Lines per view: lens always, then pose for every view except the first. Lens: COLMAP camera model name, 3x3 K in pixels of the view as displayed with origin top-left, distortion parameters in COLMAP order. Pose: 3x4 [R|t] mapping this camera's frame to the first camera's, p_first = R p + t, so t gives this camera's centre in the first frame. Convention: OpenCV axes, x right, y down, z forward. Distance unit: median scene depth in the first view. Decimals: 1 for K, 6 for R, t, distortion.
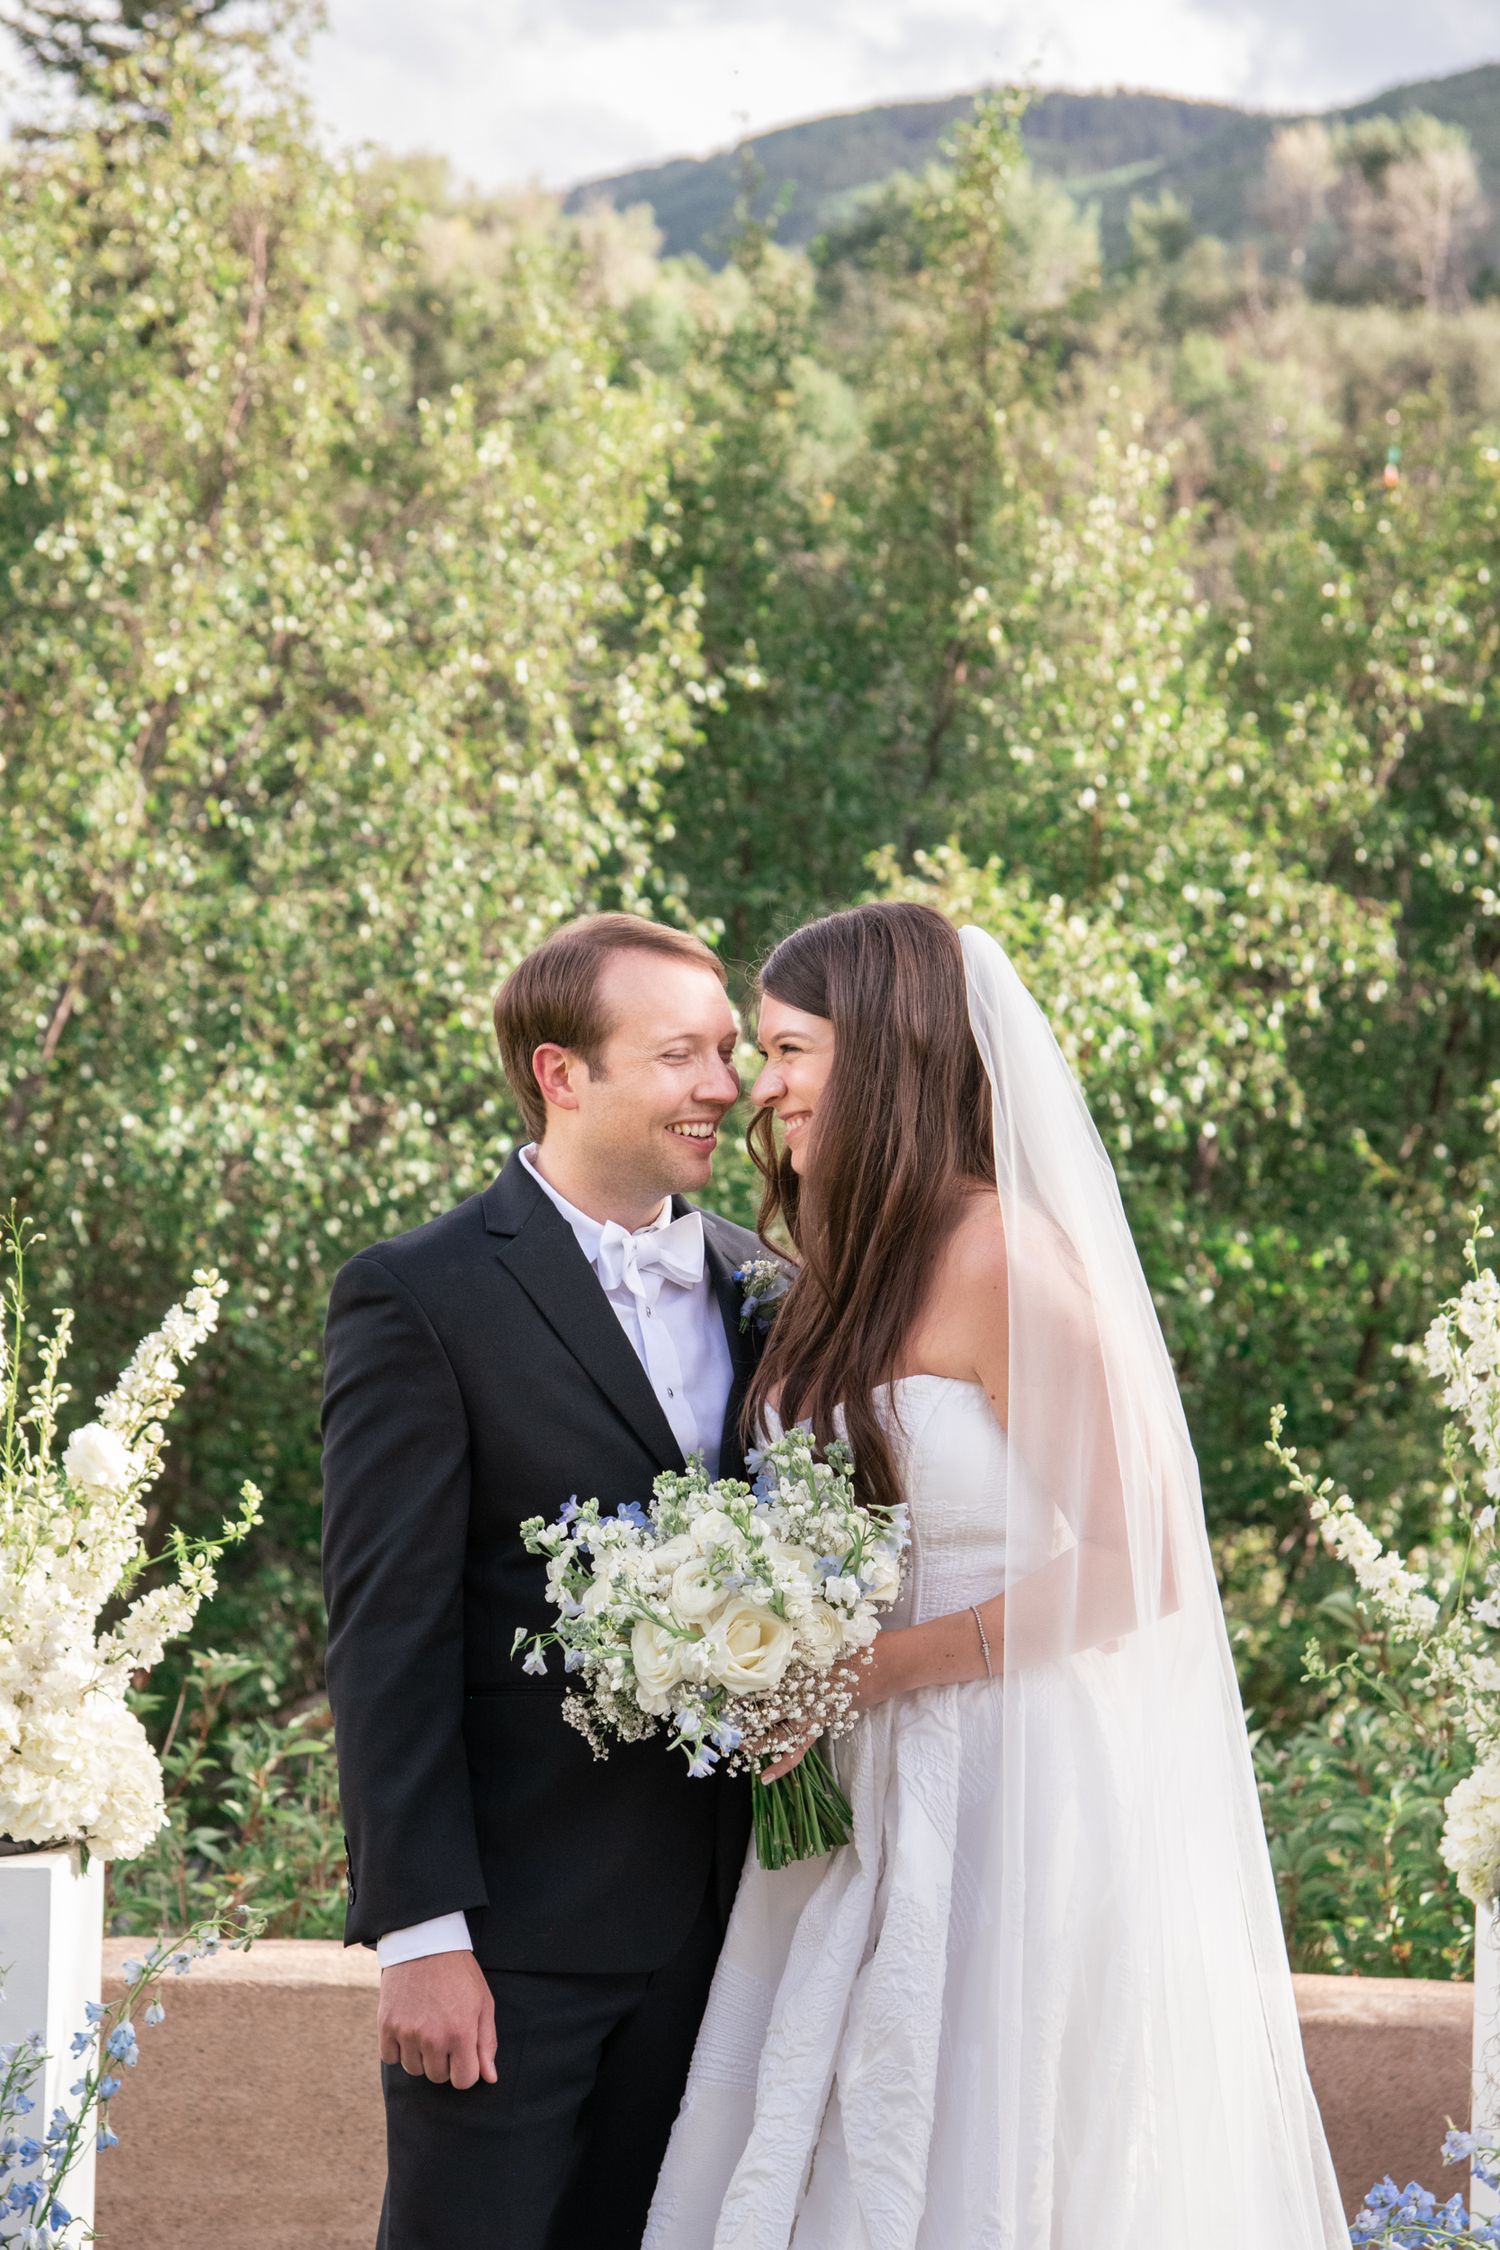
lens RADIAL K [[5315.6, 0, 671.9], [0, 5315.6, 1257.8], [0, 0, 1]] dist [0.592746, 0.000000]
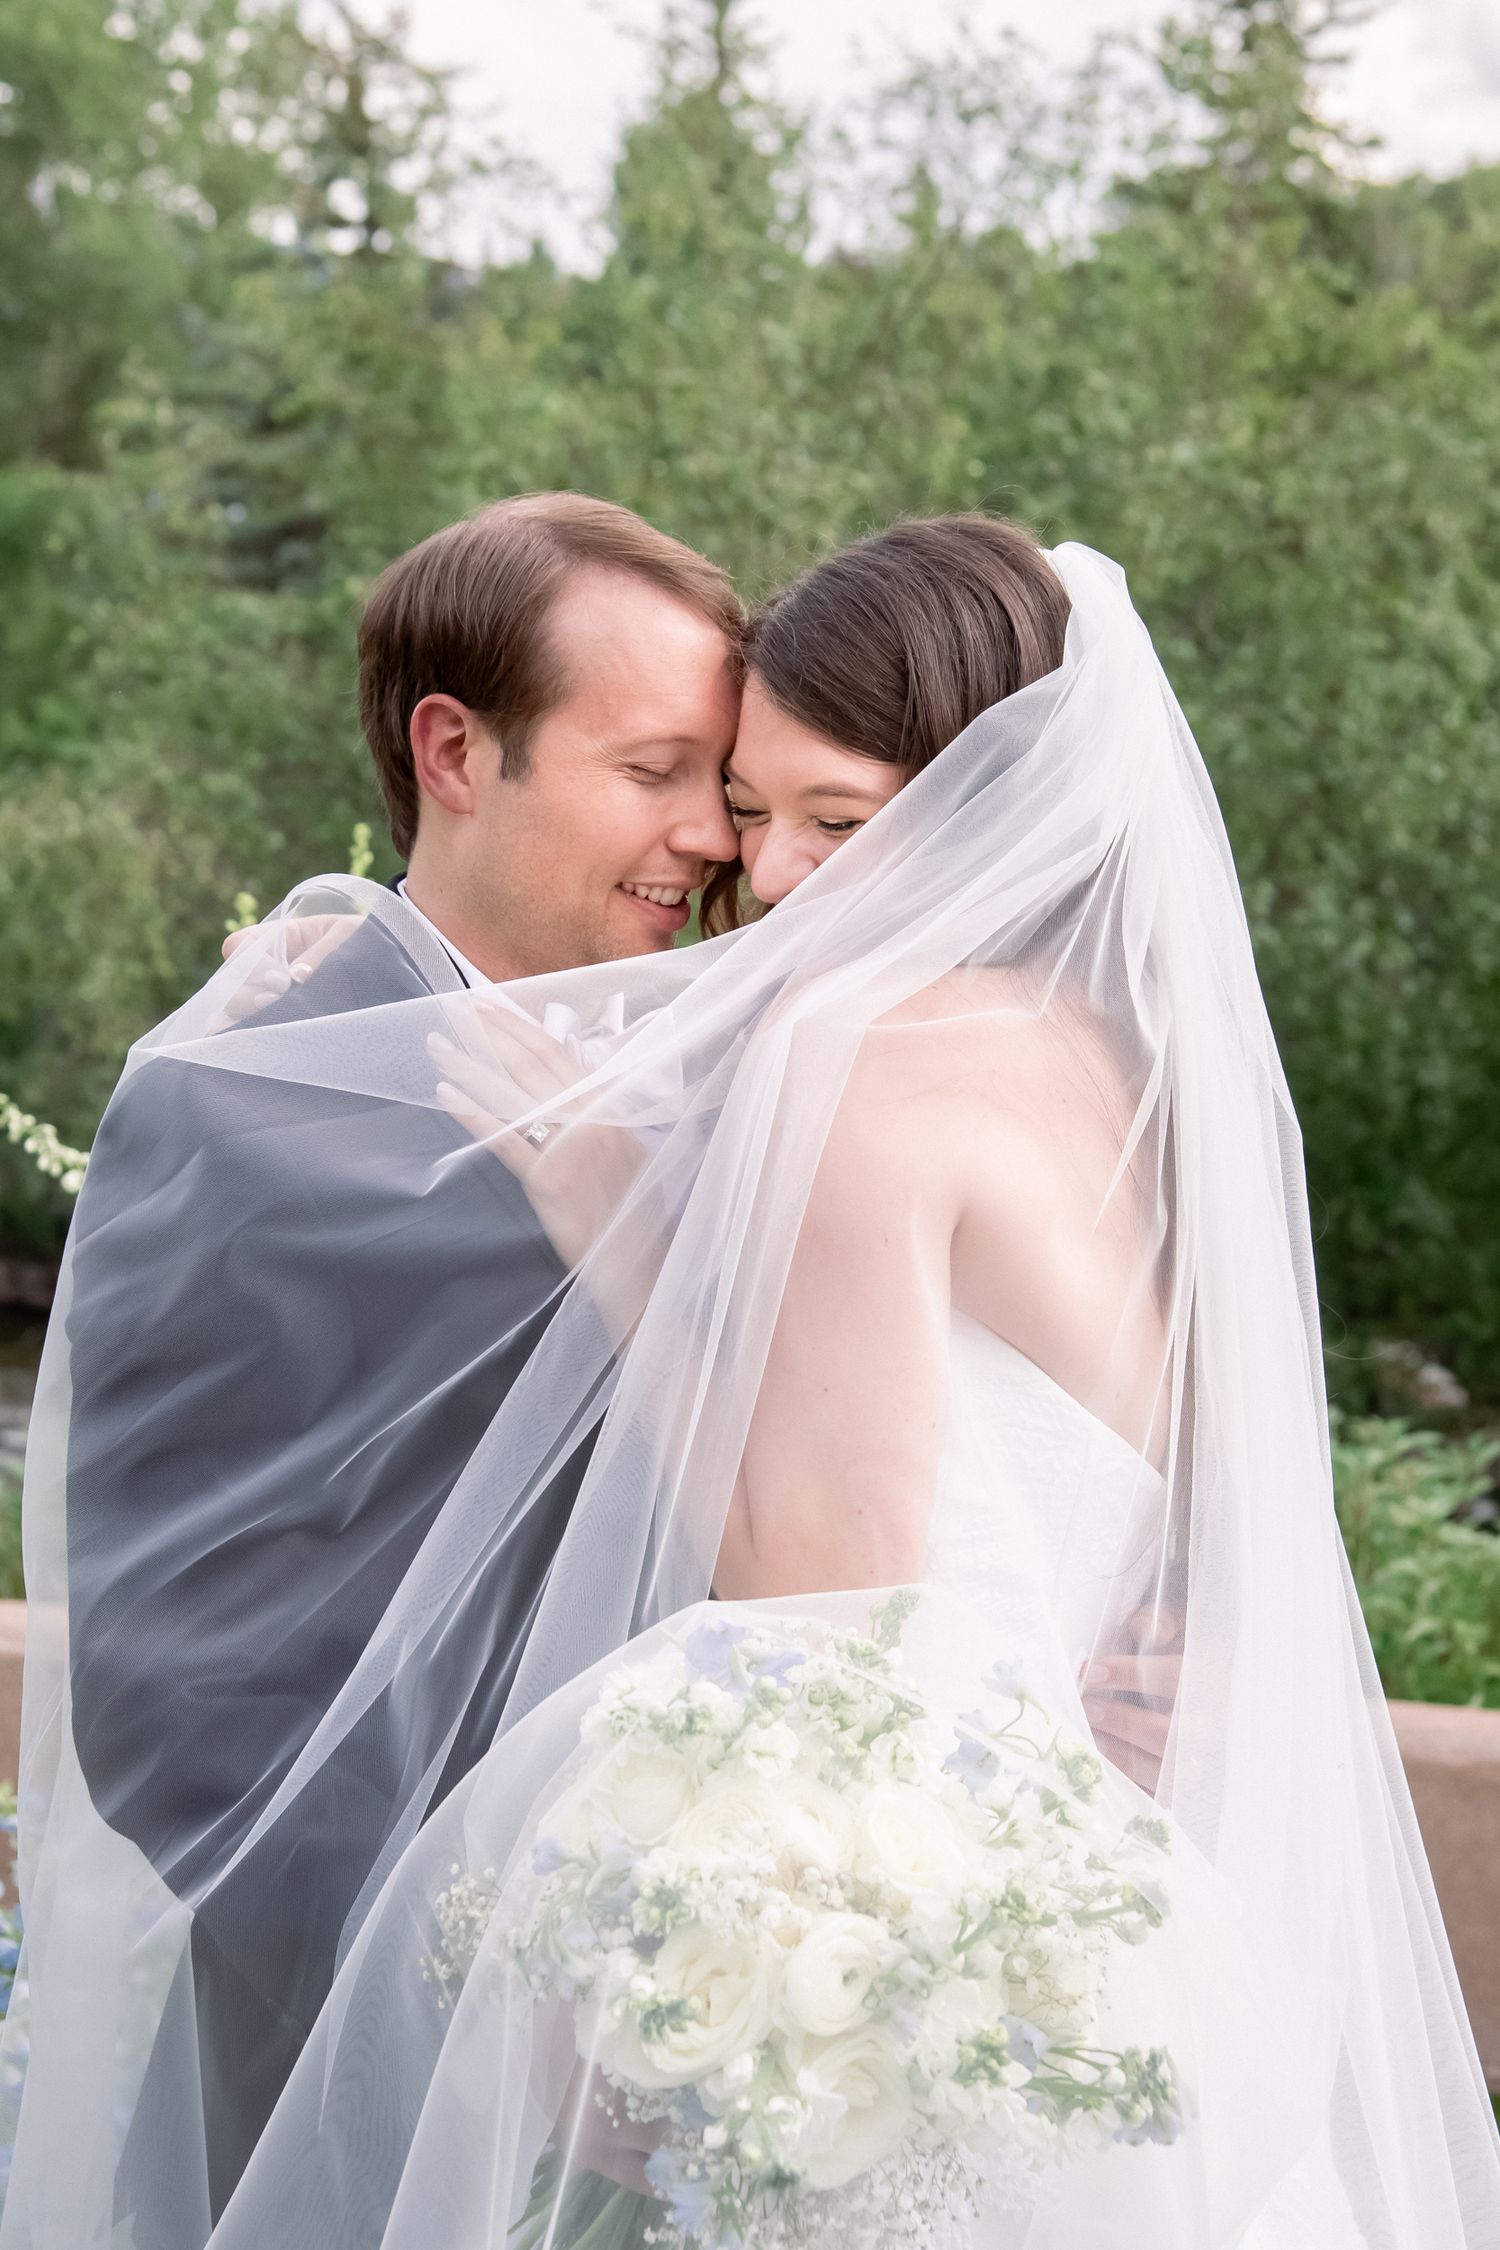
lens RADIAL K [[4012.7, 0, 755.2], [0, 4012.7, 1127.2], [0, 0, 1]] dist [0.213786, 0.000000]
pose [[0.973548, 0.028820, -0.226657, 0.046756], [-0.022133, 0.999243, 0.031987, -0.001329], [0.227407, -0.026124, 0.973449, 0.131582]]
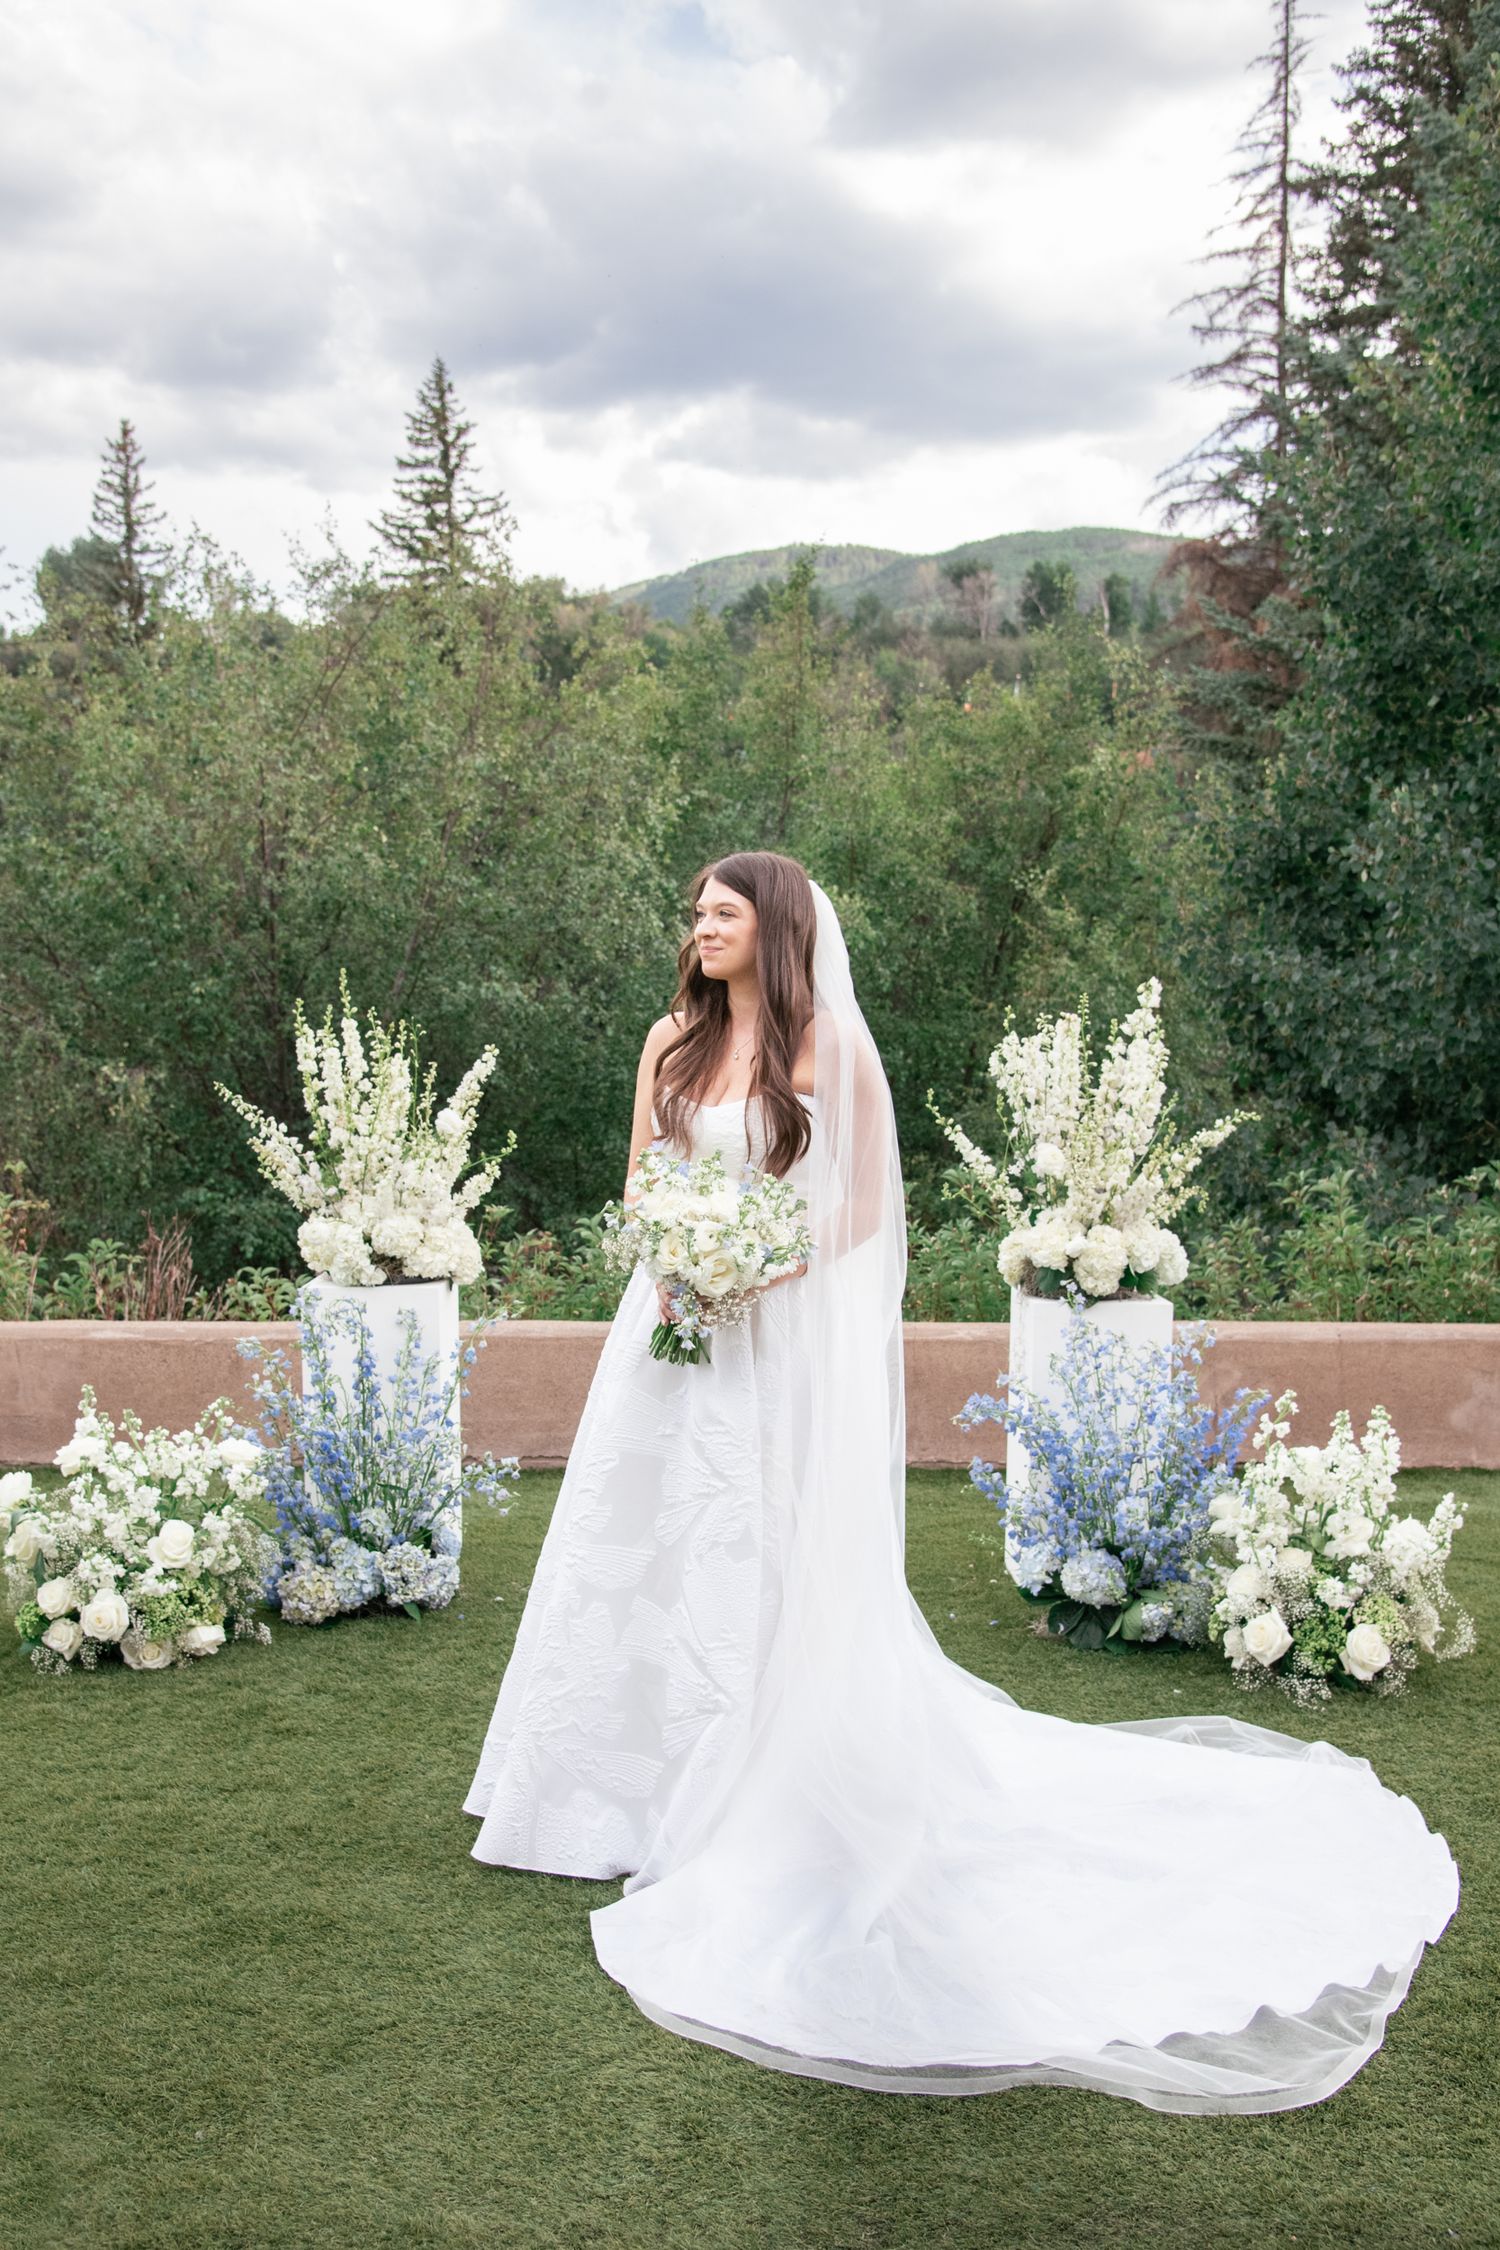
lens RADIAL K [[2345.6, 0, 757.0], [0, 2345.6, 1172.4], [0, 0, 1]] dist [0.035319, 0.000000]
pose [[0.998953, -0.027753, 0.036357, -0.004141], [0.025834, 0.998301, 0.052225, 0.004908], [-0.037744, -0.051231, 0.997973, -0.045886]]
